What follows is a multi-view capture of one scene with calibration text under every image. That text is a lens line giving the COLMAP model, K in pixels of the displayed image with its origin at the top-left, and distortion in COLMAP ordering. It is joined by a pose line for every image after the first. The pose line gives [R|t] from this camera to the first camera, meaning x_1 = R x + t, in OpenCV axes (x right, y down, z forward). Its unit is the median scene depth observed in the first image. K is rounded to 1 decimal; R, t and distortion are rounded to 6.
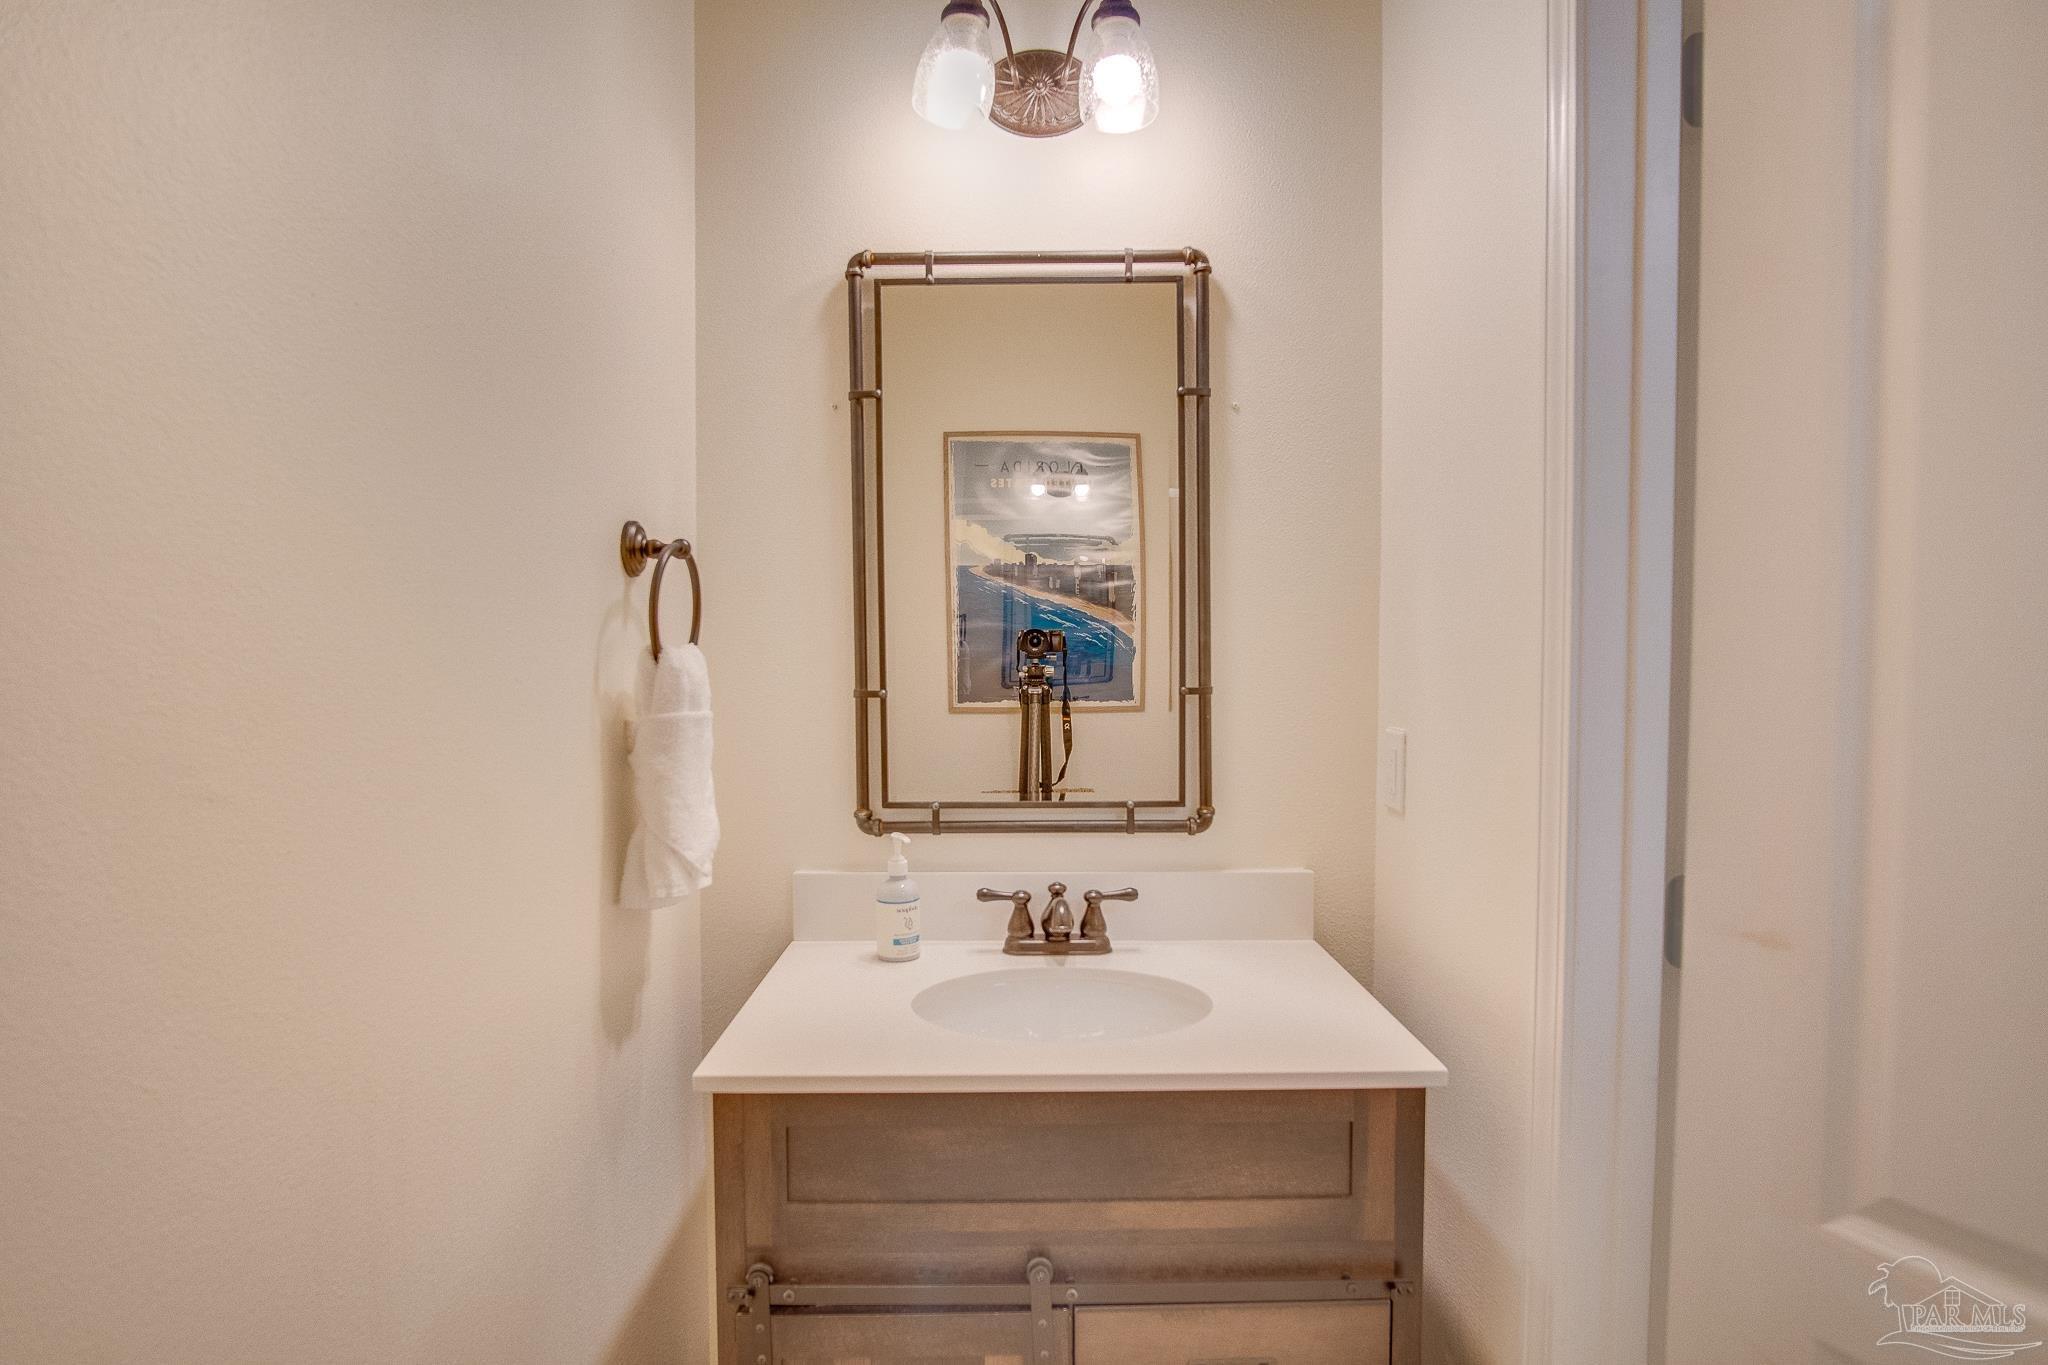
lens RADIAL K [[1094.2, 0, 1023.3], [0, 1094.2, 688.8], [0, 0, 1]] dist [-0.034064, 0.009563]
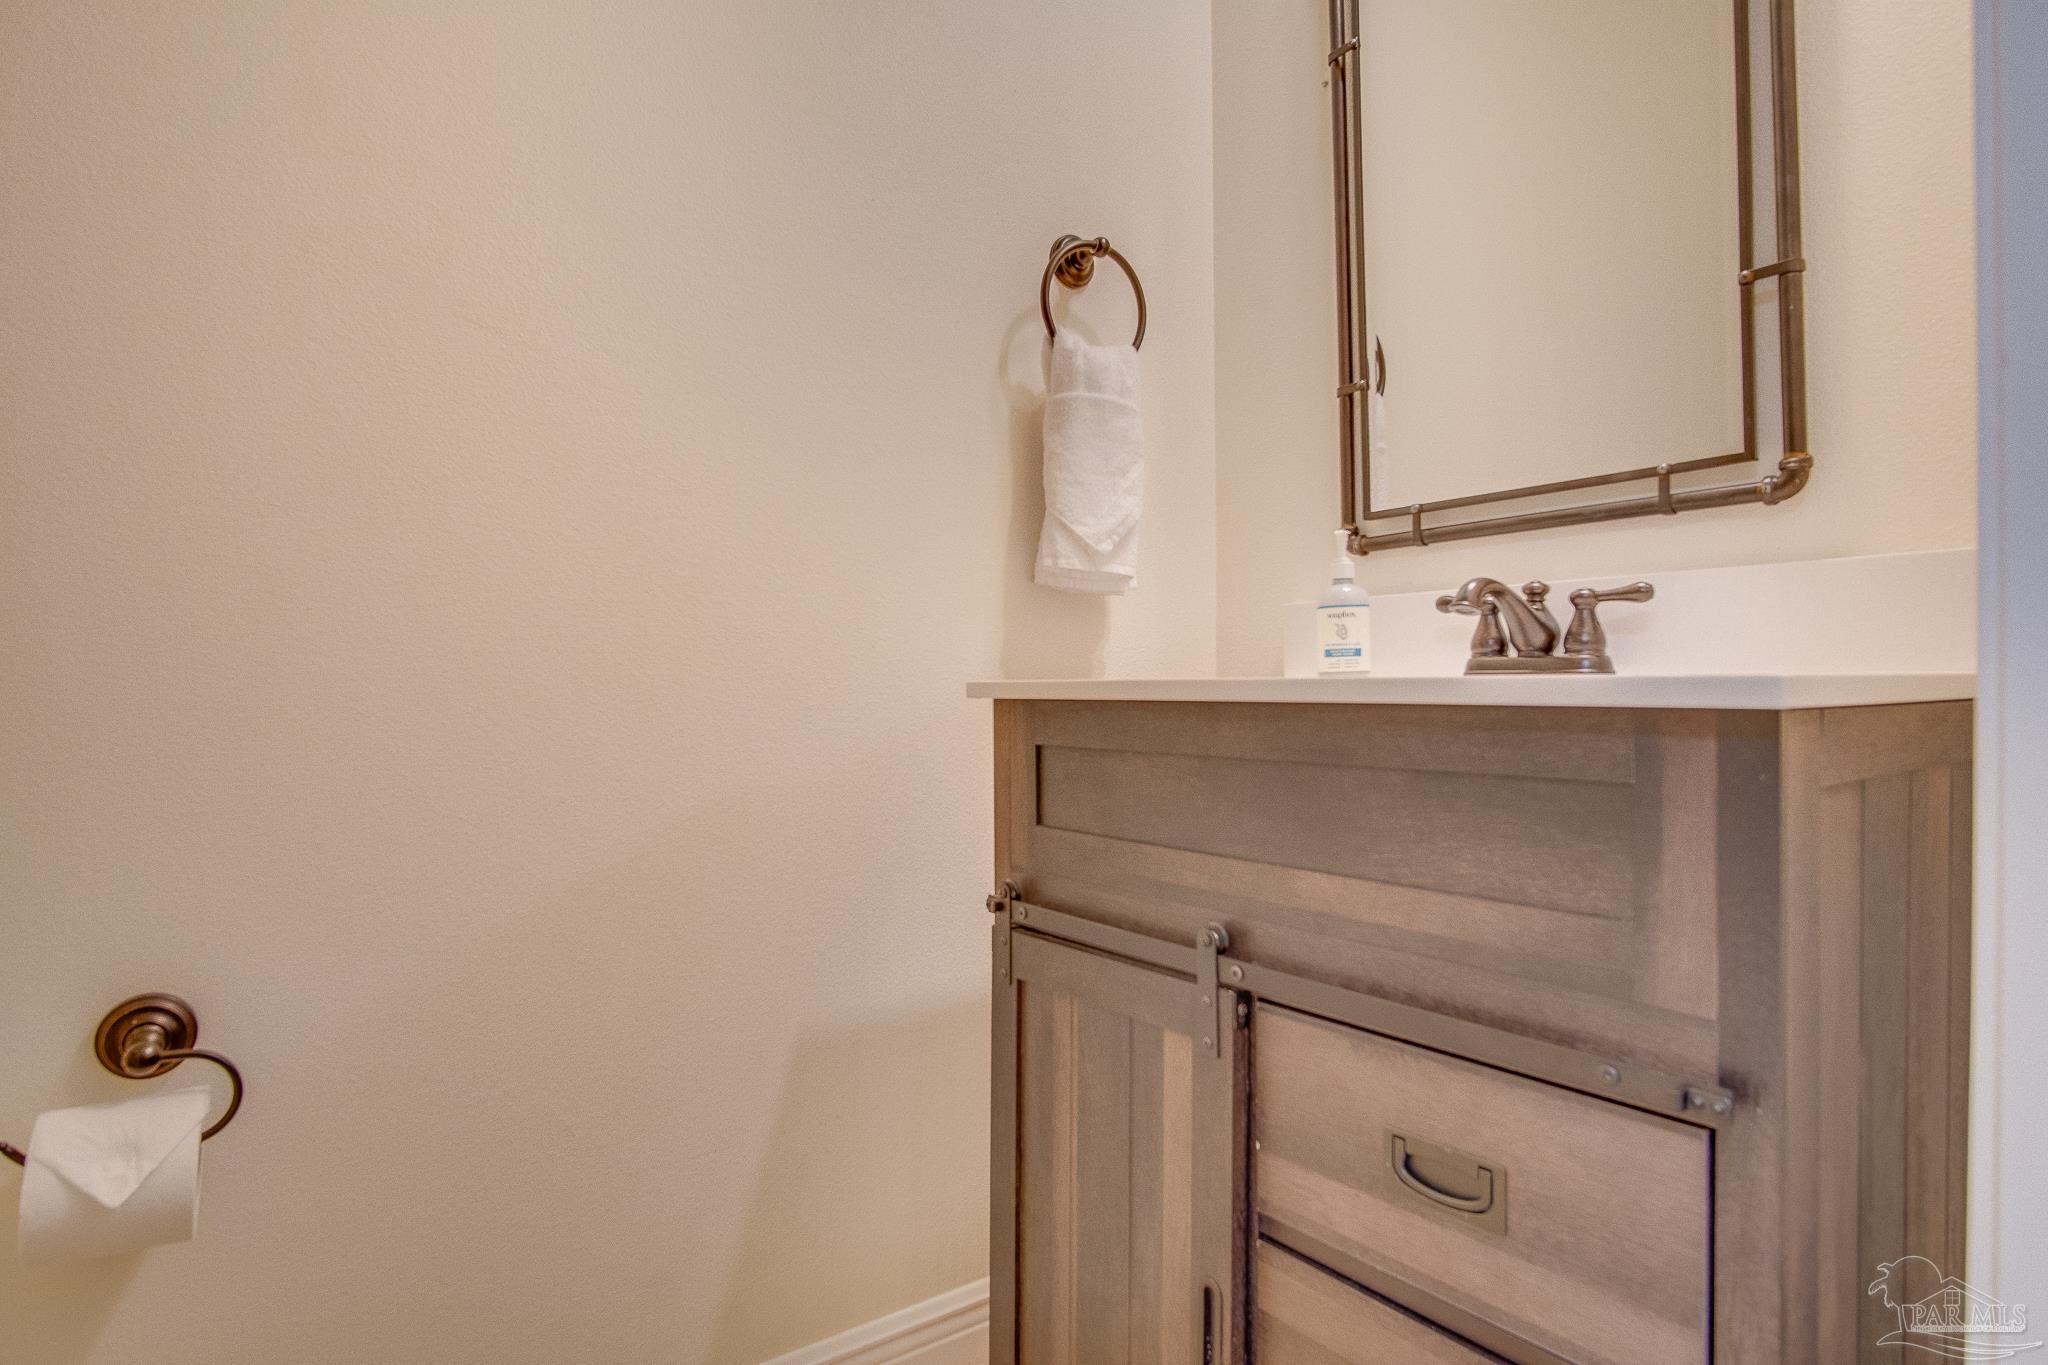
lens RADIAL K [[1094.2, 0, 1023.3], [0, 1094.2, 688.8], [0, 0, 1]] dist [-0.034064, 0.009563]
pose [[0.582165, 0.003911, -0.813062, 0.486514], [-0.022084, 0.999696, -0.011004, 0.305009], [0.812771, 0.024362, 0.582074, 0.346988]]
